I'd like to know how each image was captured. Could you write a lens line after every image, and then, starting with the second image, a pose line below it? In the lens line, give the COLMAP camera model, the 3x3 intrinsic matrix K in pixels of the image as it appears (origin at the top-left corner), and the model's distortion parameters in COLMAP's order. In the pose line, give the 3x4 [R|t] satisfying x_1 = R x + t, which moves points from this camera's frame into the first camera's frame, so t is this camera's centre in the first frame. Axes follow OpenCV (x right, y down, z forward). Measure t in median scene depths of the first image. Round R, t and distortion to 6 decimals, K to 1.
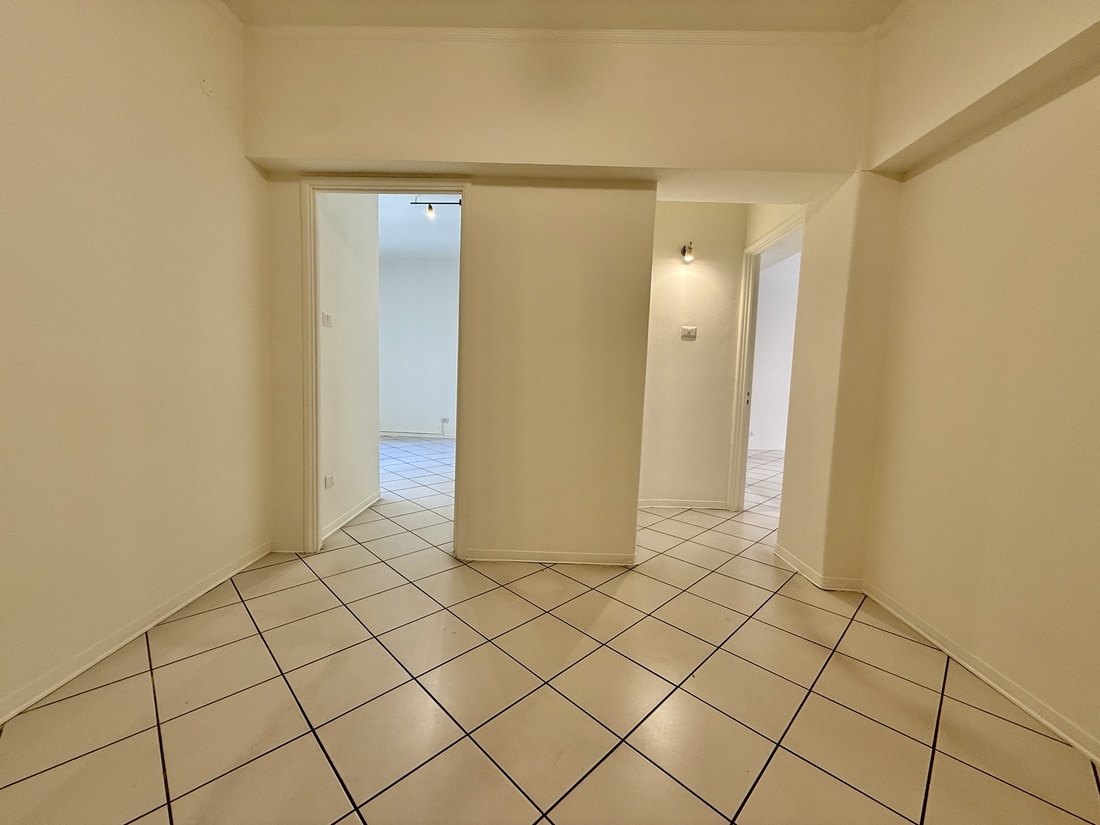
lens RADIAL K [[441.1, 0, 550.6], [0, 441.1, 411.8], [0, 0, 1]] dist [-0.002230, 0.001221]
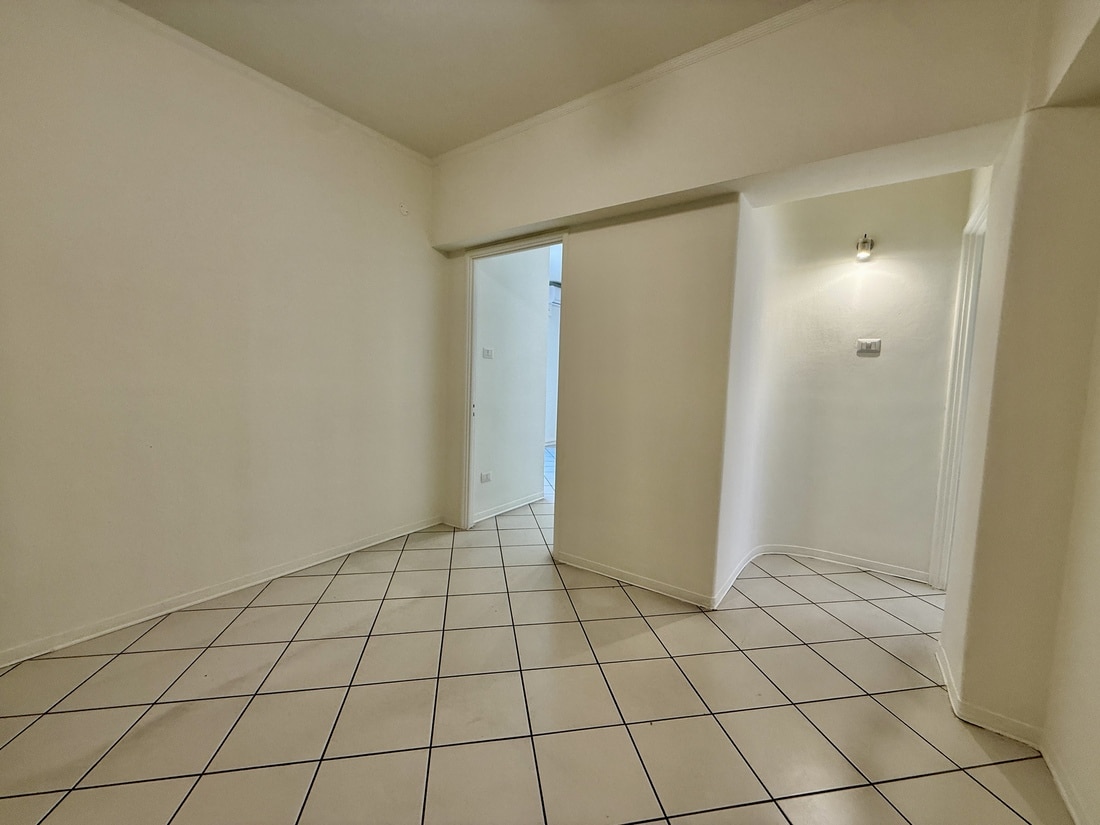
lens RADIAL K [[441.1, 0, 550.3], [0, 441.1, 411.7], [0, 0, 1]] dist [-0.002230, 0.001221]
pose [[0.820849, 0.037382, -0.569920, 0.422884], [-0.053301, 0.998515, -0.011275, -0.033796], [0.568652, 0.039632, 0.821623, 0.041550]]
